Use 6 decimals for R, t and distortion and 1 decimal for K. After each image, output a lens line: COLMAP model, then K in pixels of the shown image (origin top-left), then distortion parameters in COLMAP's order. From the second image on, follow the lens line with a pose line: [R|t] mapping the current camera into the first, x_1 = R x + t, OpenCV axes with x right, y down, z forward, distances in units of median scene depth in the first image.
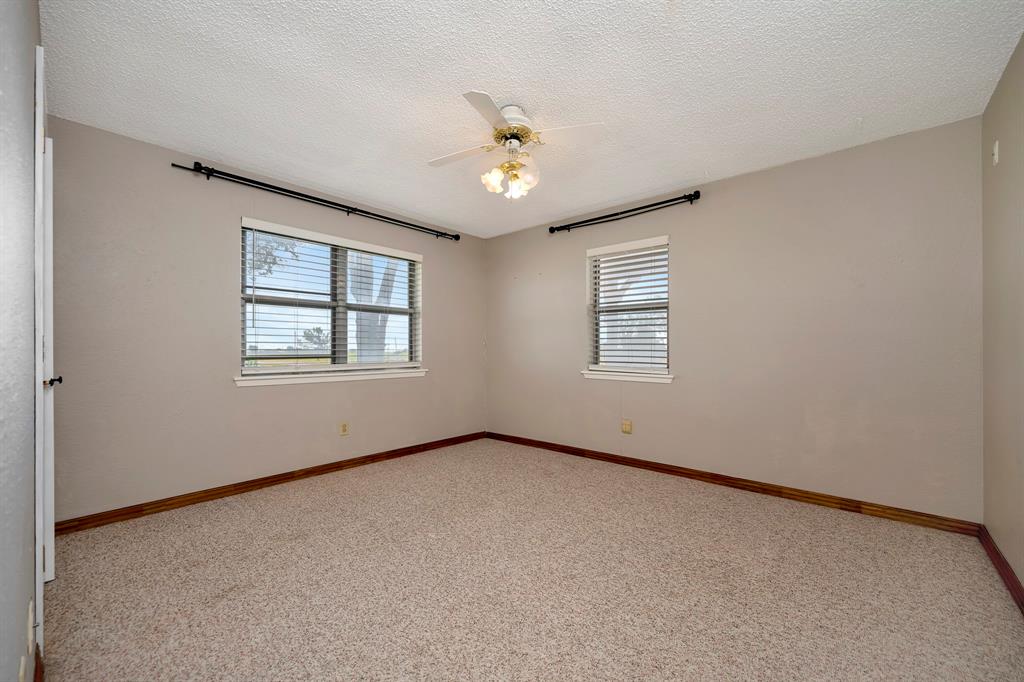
lens RADIAL K [[394.0, 0, 530.9], [0, 394.0, 349.4], [0, 0, 1]] dist [-0.000435, -0.000054]
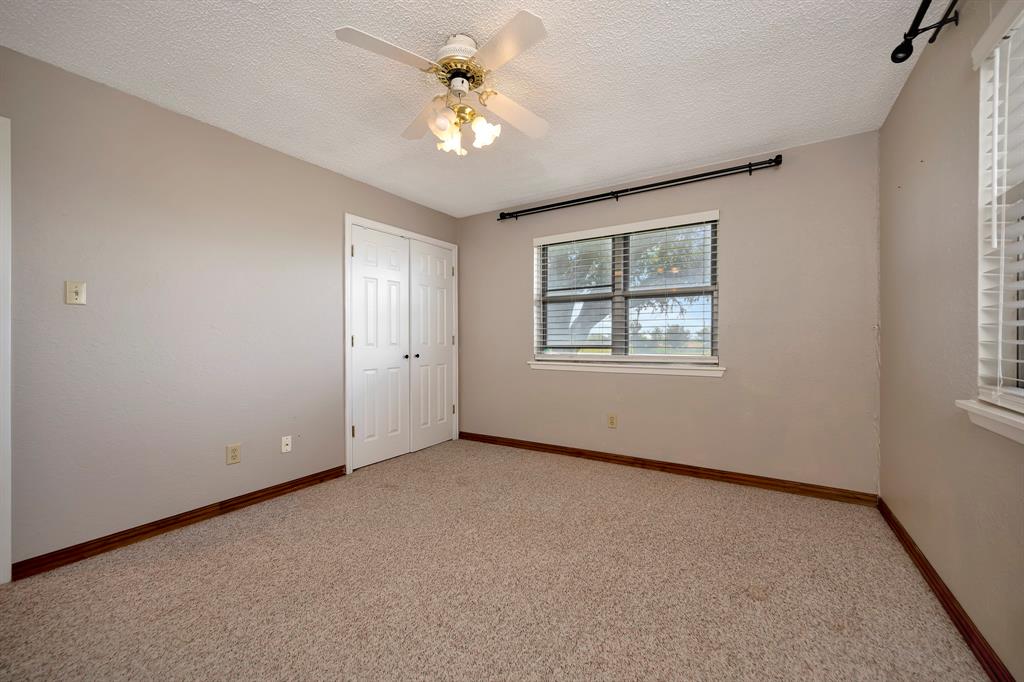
lens RADIAL K [[405.7, 0, 512.0], [0, 405.7, 341.0], [0, 0, 1]] dist [-0.000519, -0.000029]
pose [[0.142096, 0.003400, -0.989847, 0.496304], [0.003946, 0.999984, 0.004001, -0.003160], [0.989845, -0.004474, 0.142081, 0.625212]]
